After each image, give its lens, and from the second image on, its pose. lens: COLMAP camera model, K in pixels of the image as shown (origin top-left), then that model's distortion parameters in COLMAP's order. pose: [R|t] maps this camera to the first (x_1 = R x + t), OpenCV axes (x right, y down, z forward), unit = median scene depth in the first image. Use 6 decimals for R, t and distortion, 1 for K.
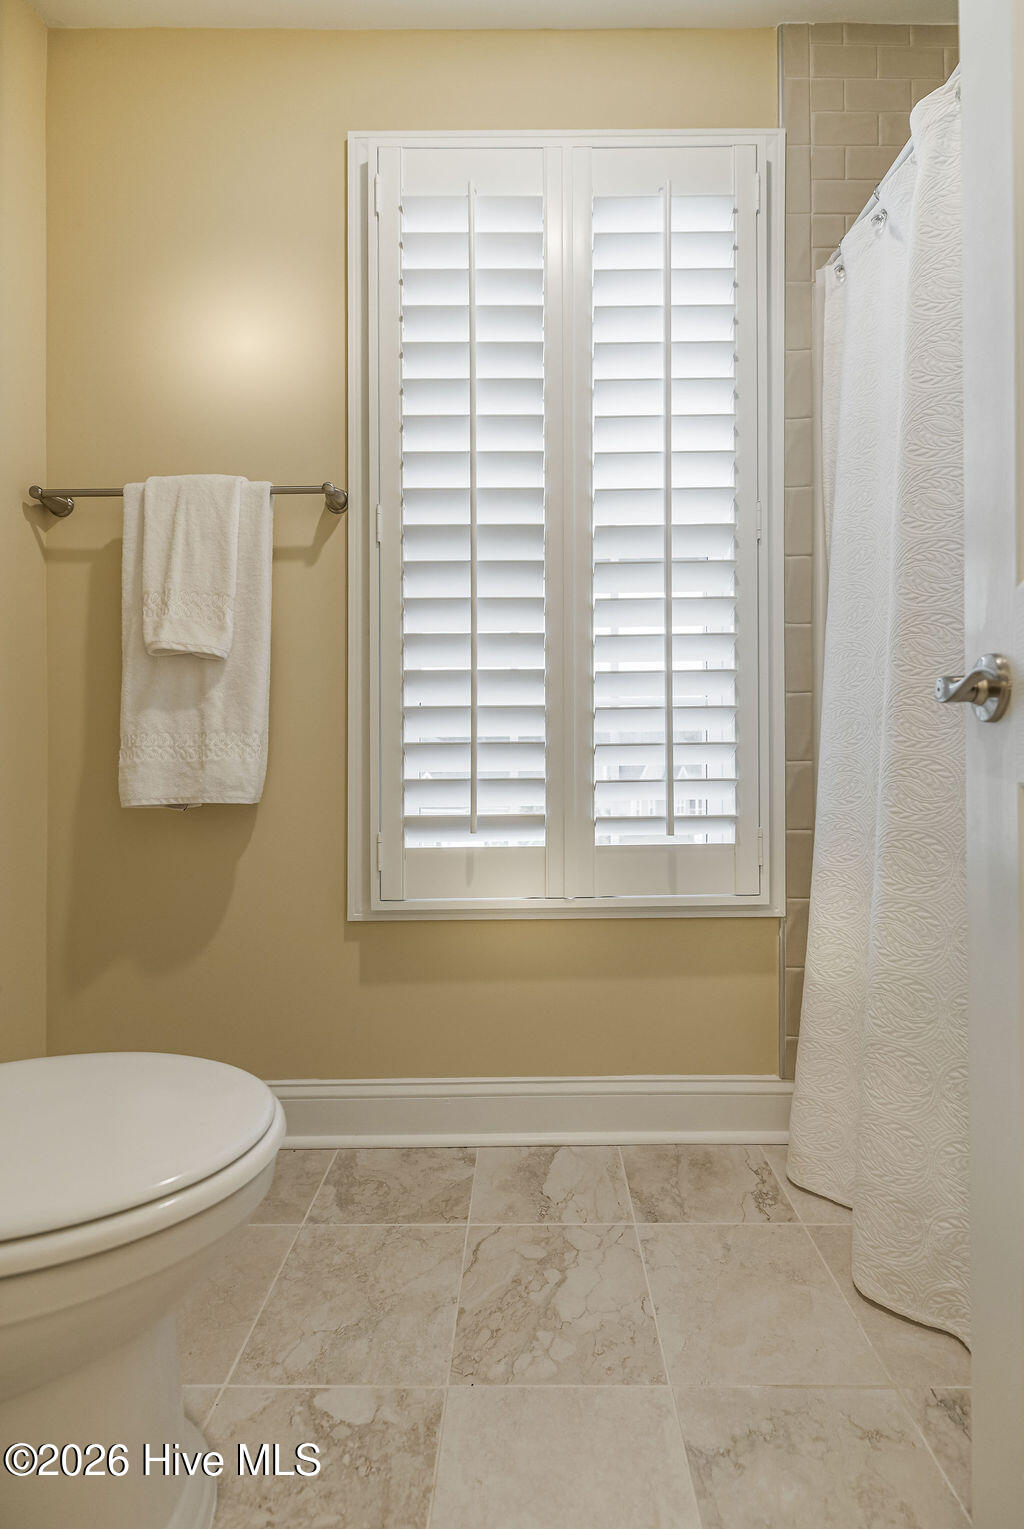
lens RADIAL K [[648.9, 0, 518.3], [0, 648.9, 755.8], [0, 0, 1]] dist [0.004565, 0.000084]
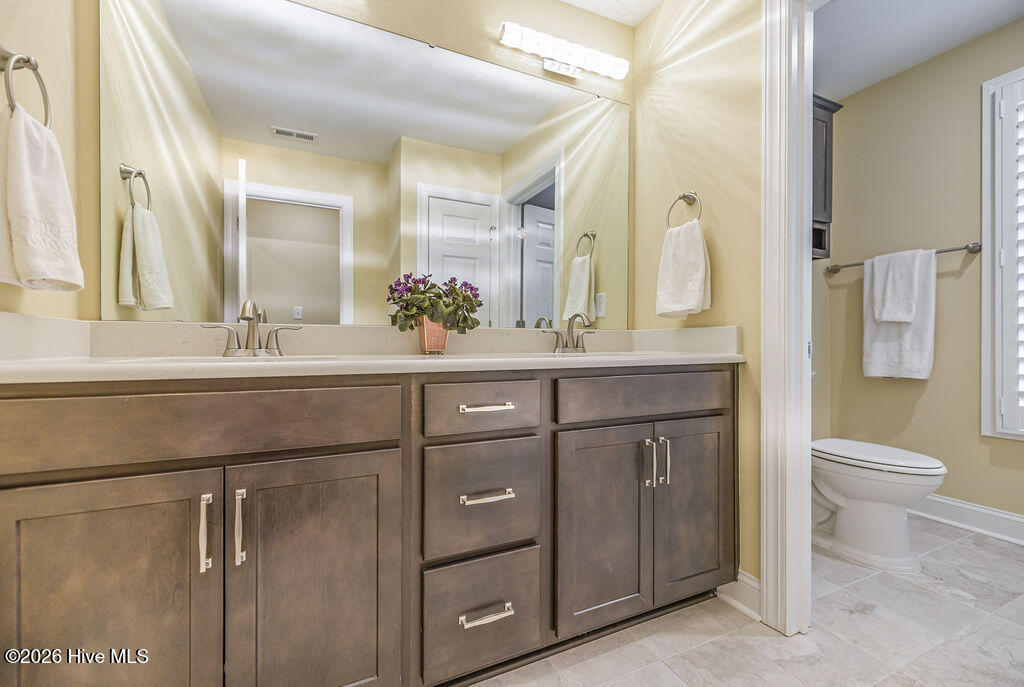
lens RADIAL K [[419.3, 0, 510.2], [0, 419.3, 340.7], [0, 0, 1]] dist [0.006948, -0.000592]
pose [[0.427056, 0.001530, -0.904224, 0.381234], [0.007436, 0.999959, 0.005204, -0.096333], [0.904195, -0.008946, 0.427027, -1.153659]]
